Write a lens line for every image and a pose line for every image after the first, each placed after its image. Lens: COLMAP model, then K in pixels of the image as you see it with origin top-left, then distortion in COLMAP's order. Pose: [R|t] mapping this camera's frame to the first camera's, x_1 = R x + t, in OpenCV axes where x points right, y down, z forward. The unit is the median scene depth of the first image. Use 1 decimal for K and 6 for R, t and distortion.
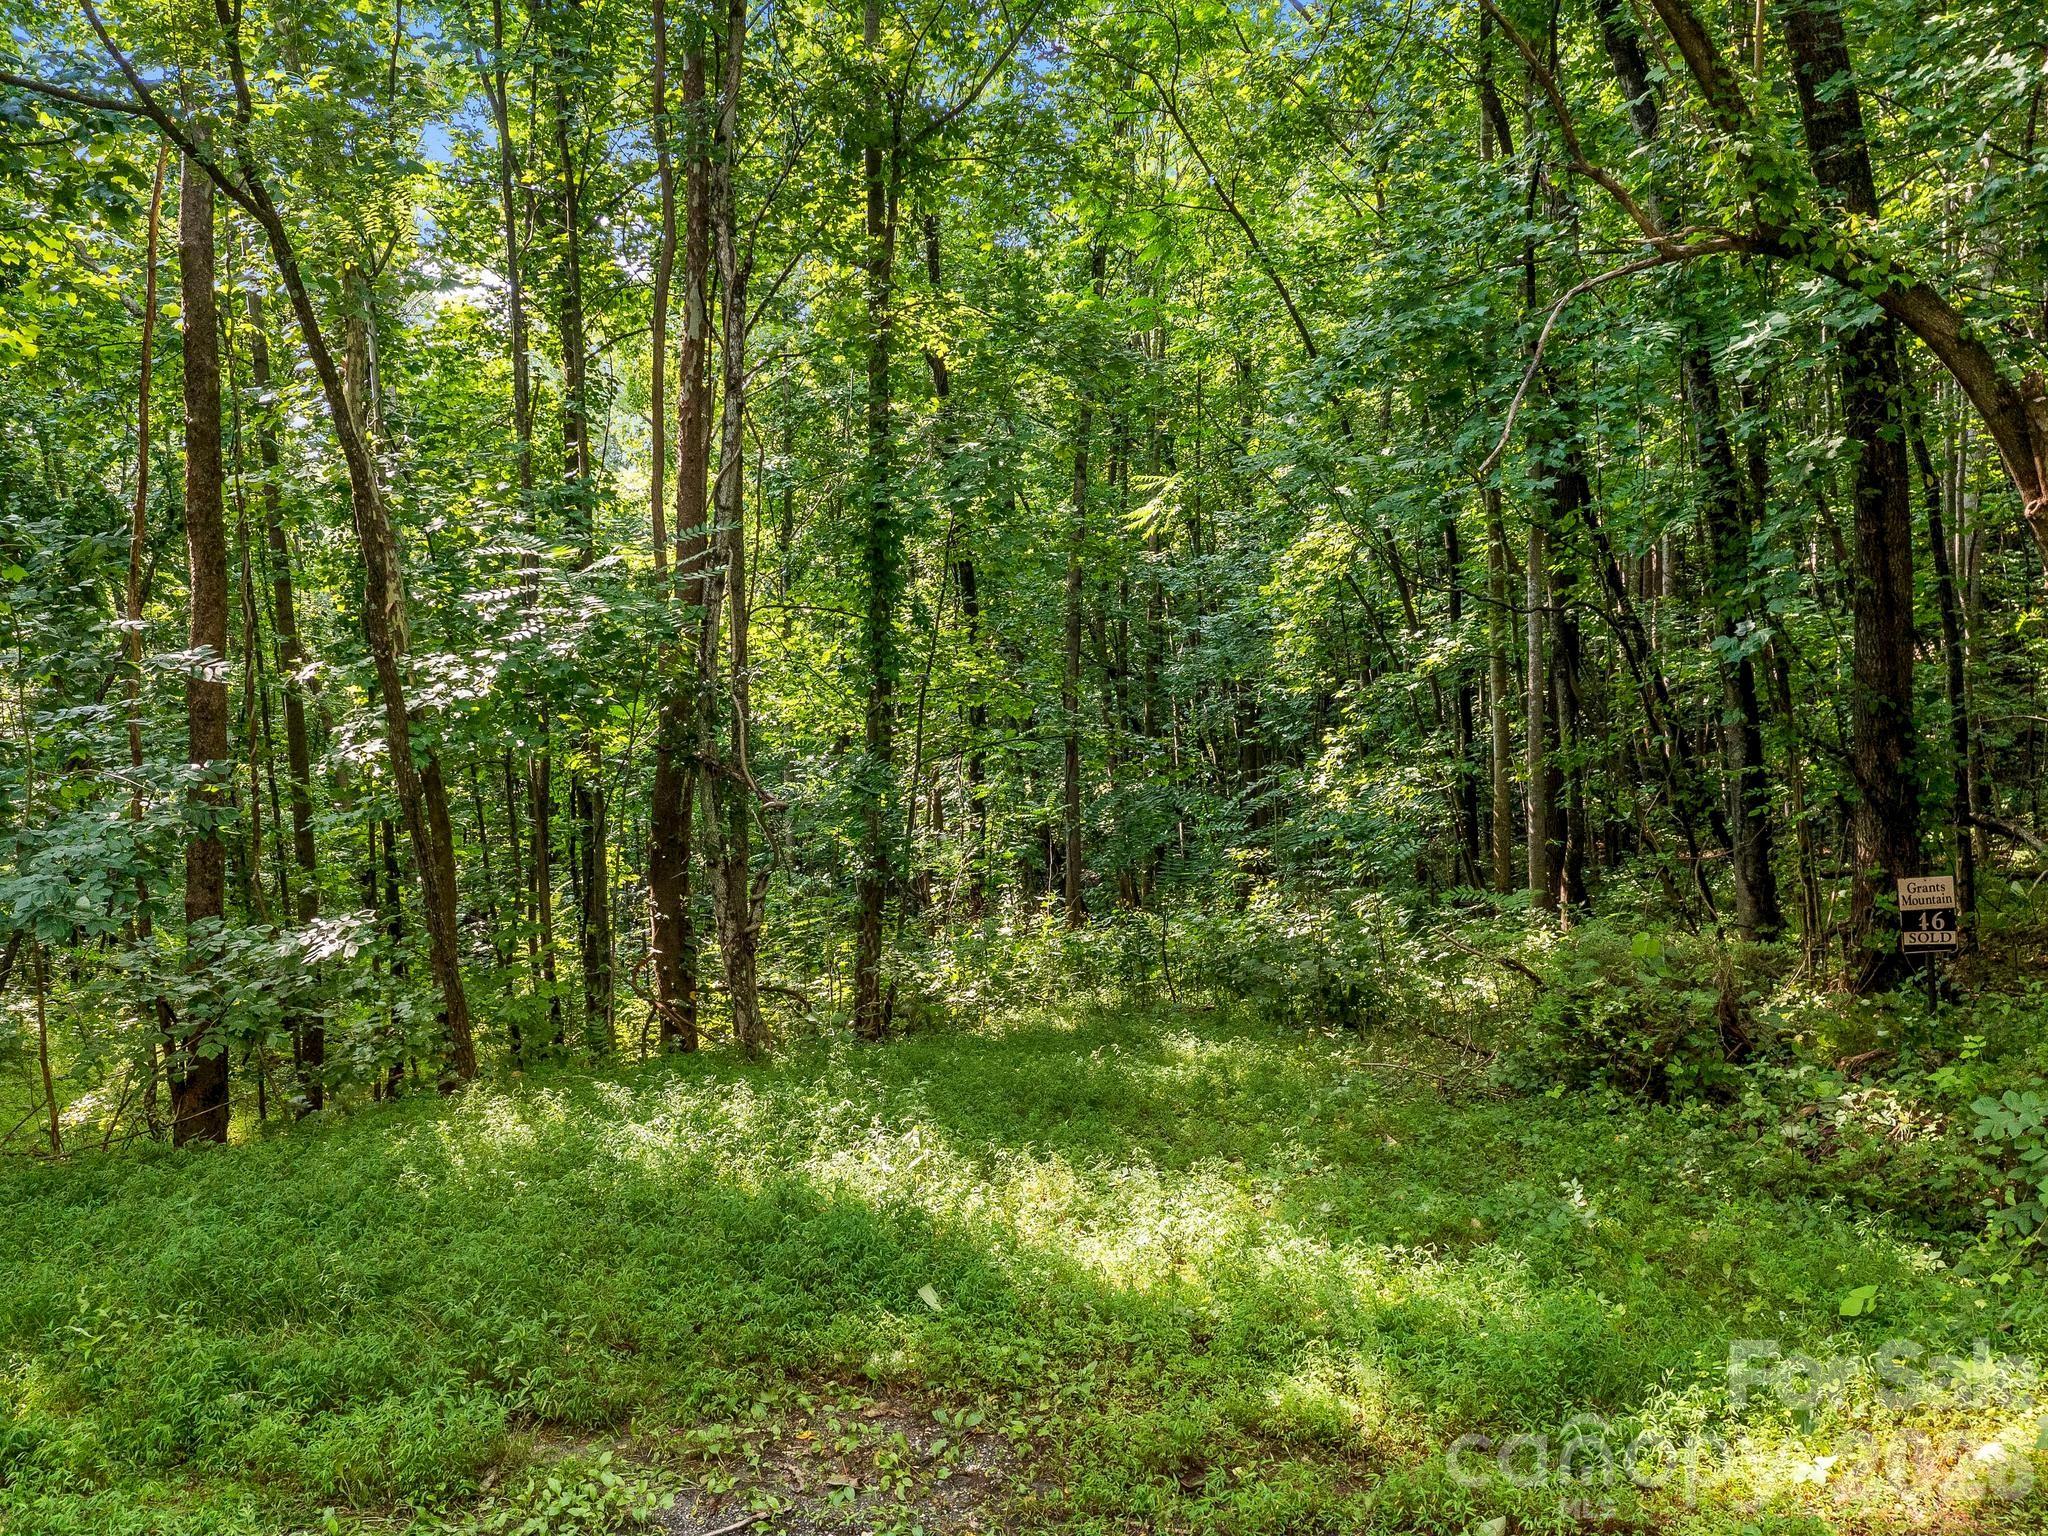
lens RADIAL K [[1921.7, 0, 1024.0], [0, 1921.7, 768.0], [0, 0, 1]] dist [-0.002701, 0.004682]
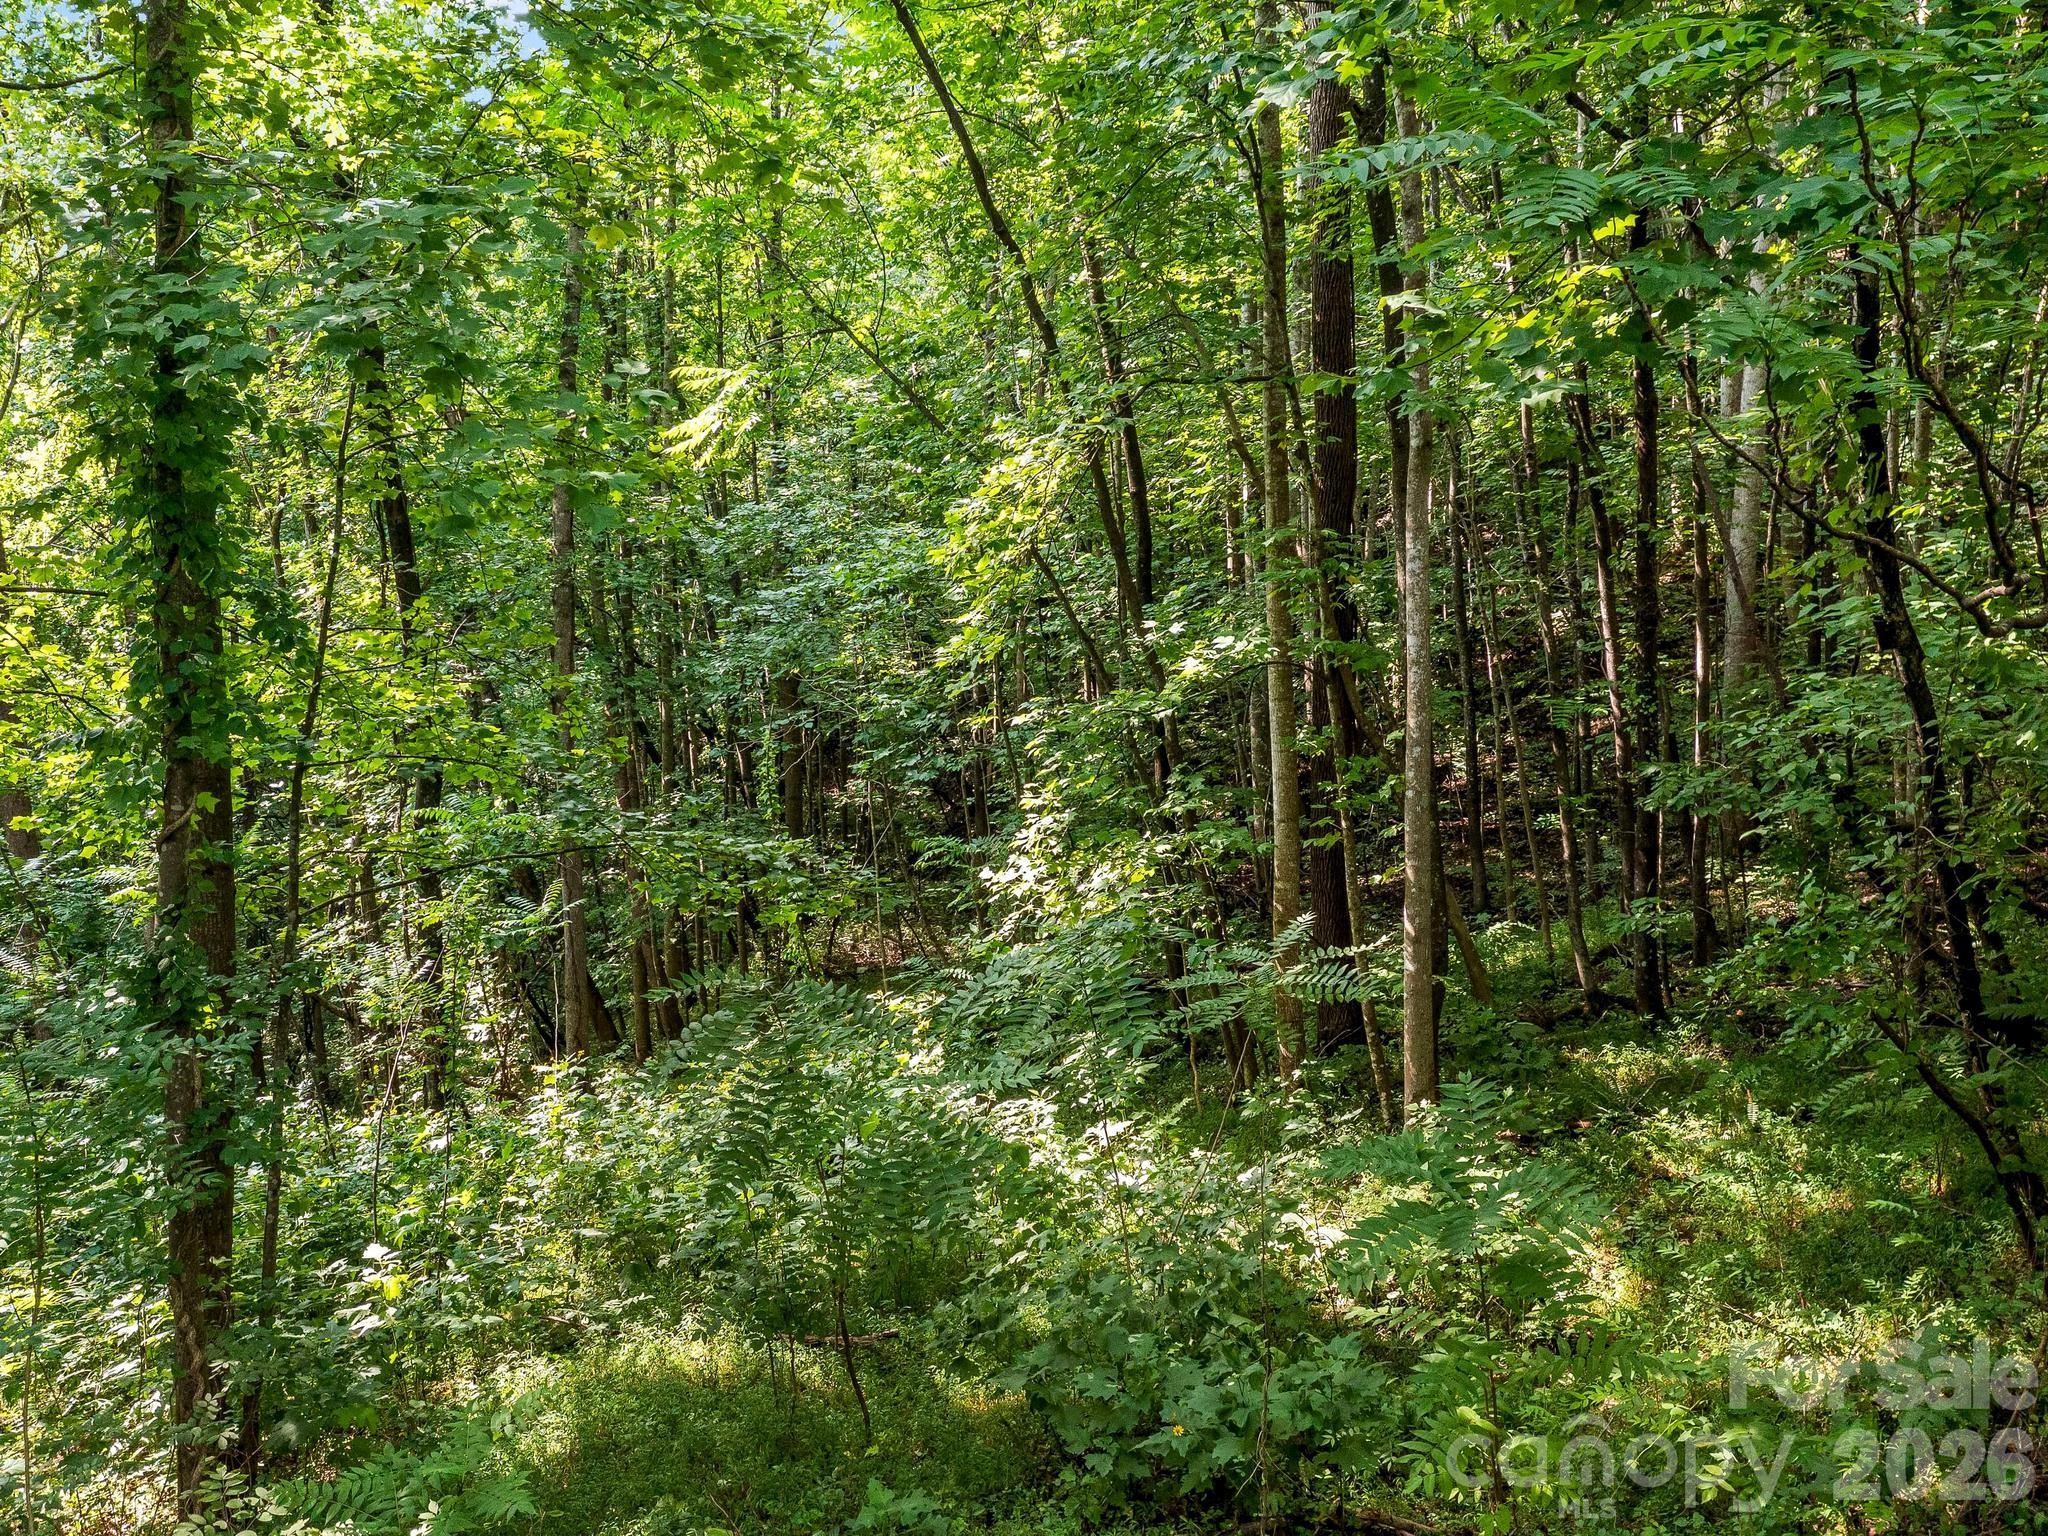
lens RADIAL K [[1921.7, 0, 1024.0], [0, 1921.7, 768.0], [0, 0, 1]] dist [-0.002701, 0.004682]
pose [[0.961733, -0.030523, 0.272284, -0.006934], [0.024428, 0.999370, 0.025749, -0.039096], [-0.272898, -0.018113, 0.961872, 0.396024]]
